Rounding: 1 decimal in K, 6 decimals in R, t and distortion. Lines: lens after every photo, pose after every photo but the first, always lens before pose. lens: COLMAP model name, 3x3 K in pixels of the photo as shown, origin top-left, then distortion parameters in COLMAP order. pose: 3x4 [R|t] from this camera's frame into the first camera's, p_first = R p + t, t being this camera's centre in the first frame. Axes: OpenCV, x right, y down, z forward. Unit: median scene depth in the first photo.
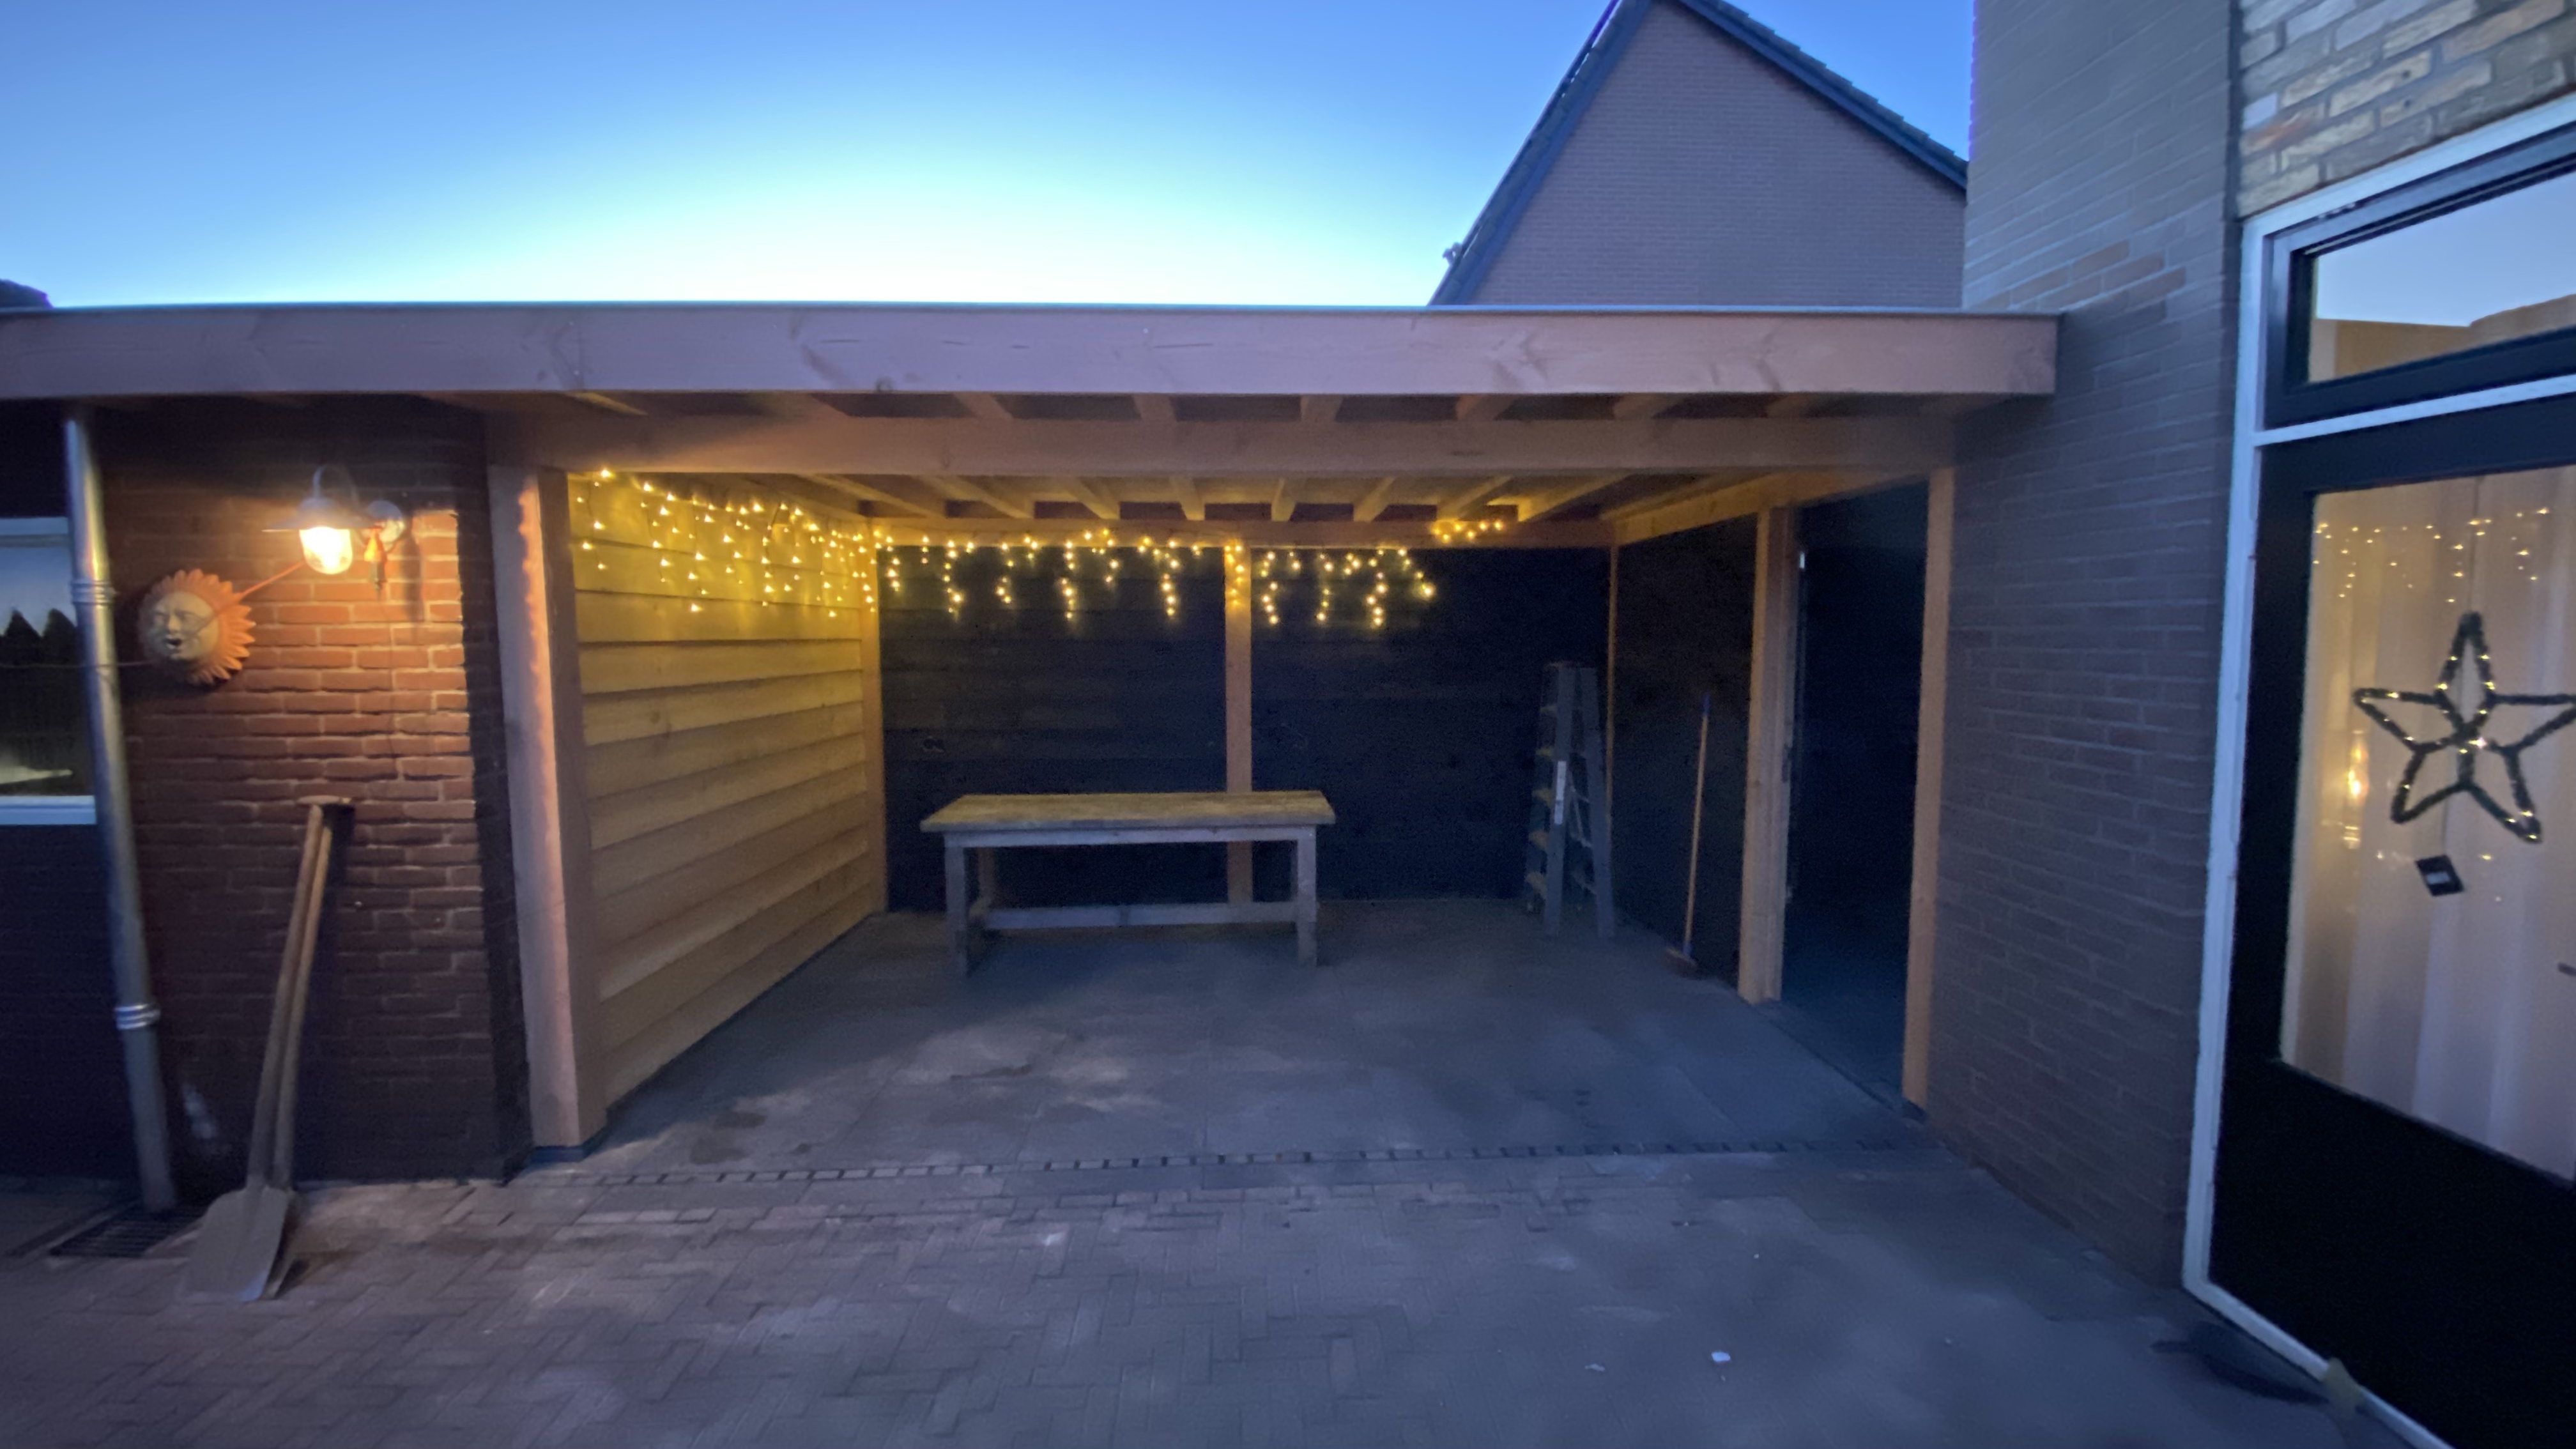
lens RADIAL K [[1013.9, 0, 1285.5], [0, 1013.9, 723.4], [0, 0, 1]] dist [-0.001016, -0.010507]
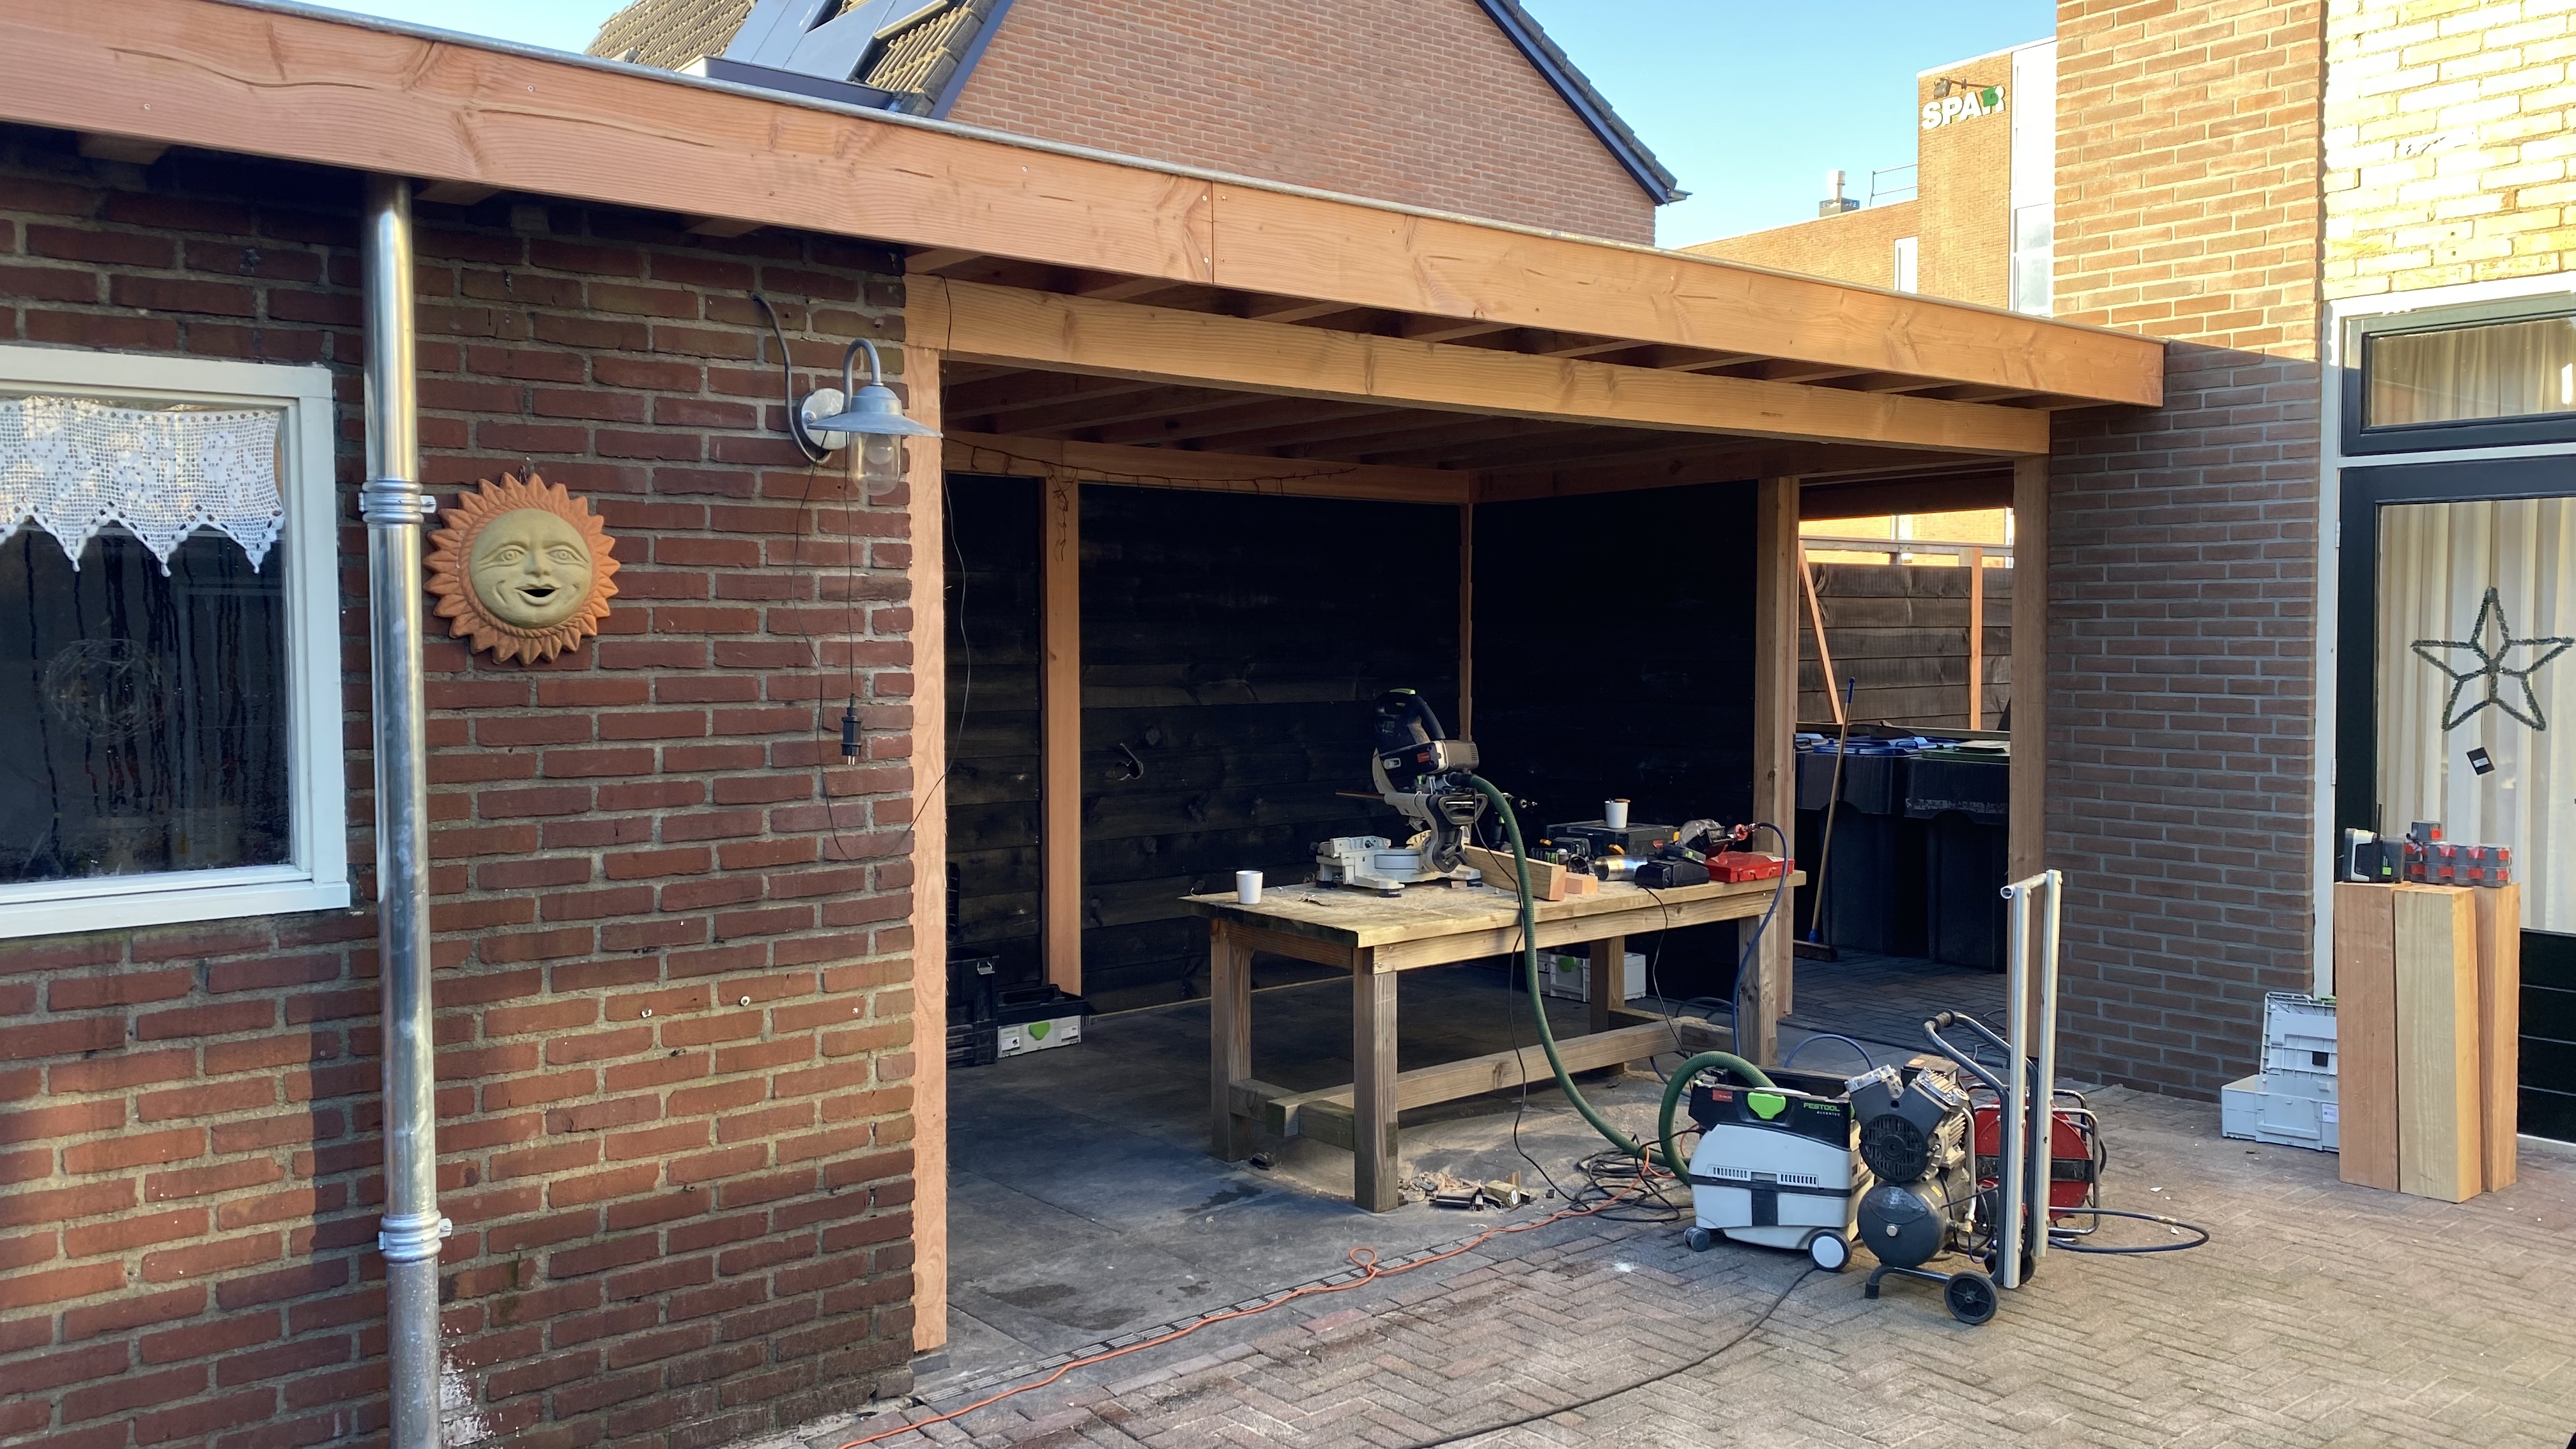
lens RADIAL K [[1944.9, 0, 1282.9], [0, 1944.9, 720.7], [0, 0, 1]] dist [0.035988, -0.001009]
pose [[0.803390, -0.024823, 0.594936, -1.586946], [0.051262, 0.998305, -0.027570, 0.061568], [-0.593243, 0.052647, 0.803300, -0.253828]]
